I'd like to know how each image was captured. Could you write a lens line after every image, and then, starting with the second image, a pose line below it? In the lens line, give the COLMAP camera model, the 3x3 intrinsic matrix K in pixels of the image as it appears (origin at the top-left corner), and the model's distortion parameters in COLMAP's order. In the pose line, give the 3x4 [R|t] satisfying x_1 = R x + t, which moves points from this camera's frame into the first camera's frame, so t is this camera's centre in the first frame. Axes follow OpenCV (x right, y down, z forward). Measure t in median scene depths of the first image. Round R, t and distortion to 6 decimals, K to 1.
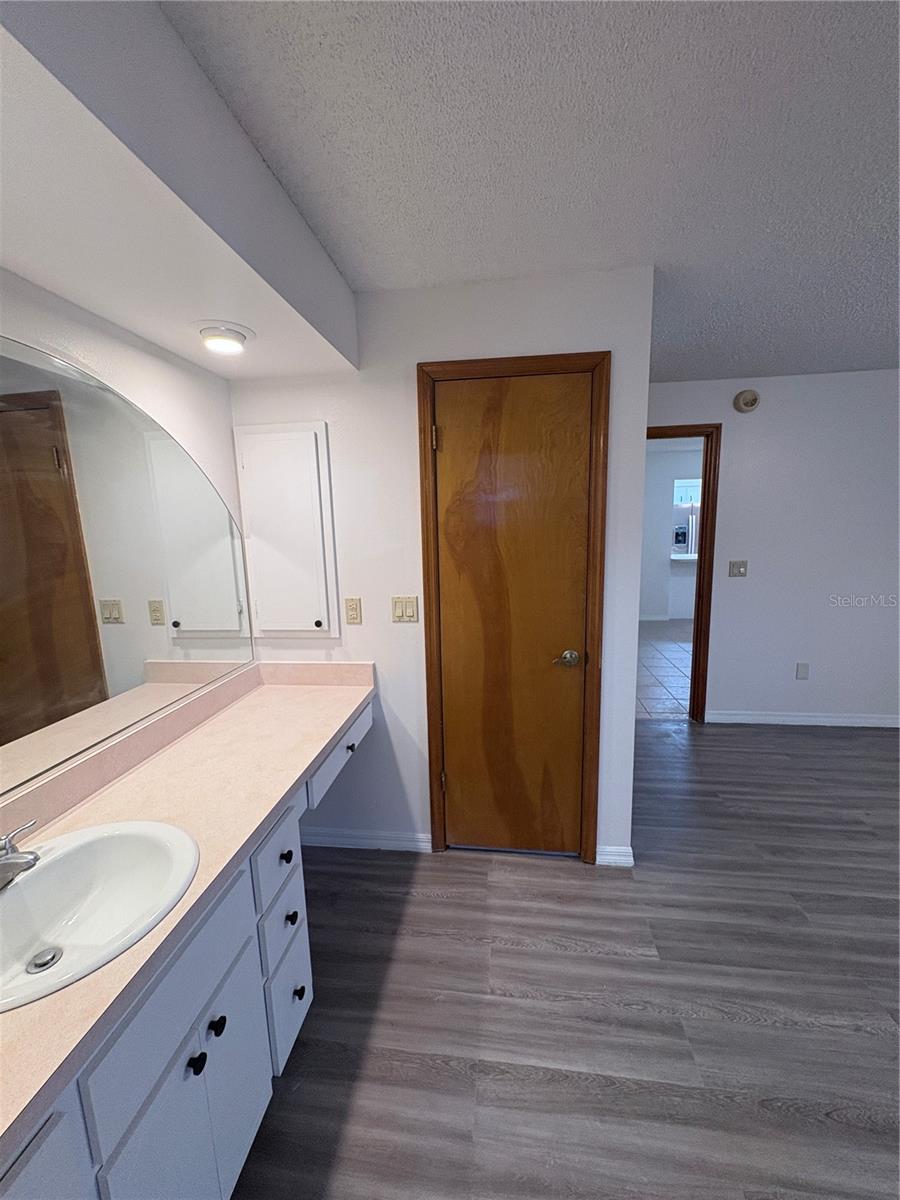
lens RADIAL K [[483.2, 0, 450.0], [0, 483.2, 600.0], [0, 0, 1]] dist [0.003578, 0.000490]
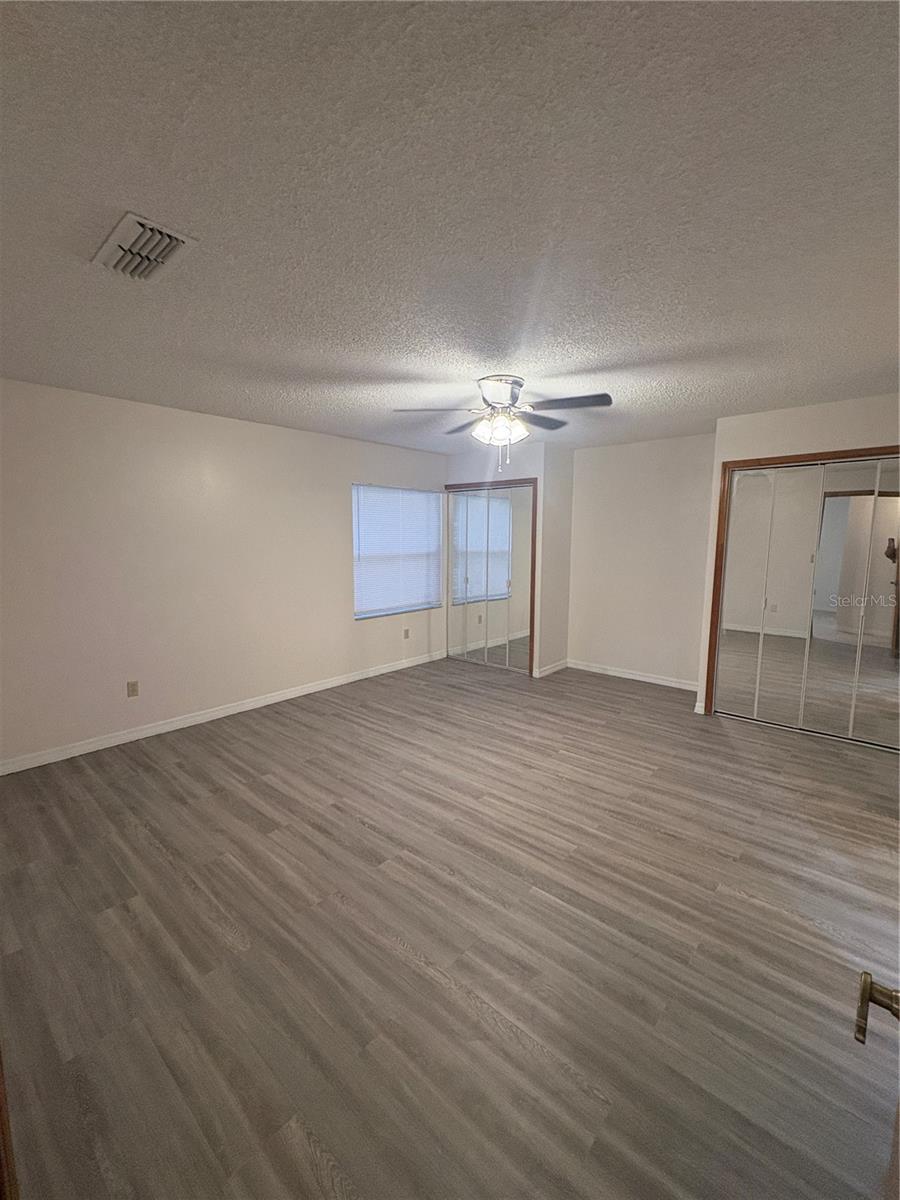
lens RADIAL K [[483.2, 0, 450.0], [0, 483.2, 600.0], [0, 0, 1]] dist [0.003578, 0.000490]
pose [[-0.823326, -0.047563, 0.565572, 0.635198], [0.108465, 0.964931, 0.239045, -0.298754], [-0.557108, 0.258157, -0.789295, 1.878799]]
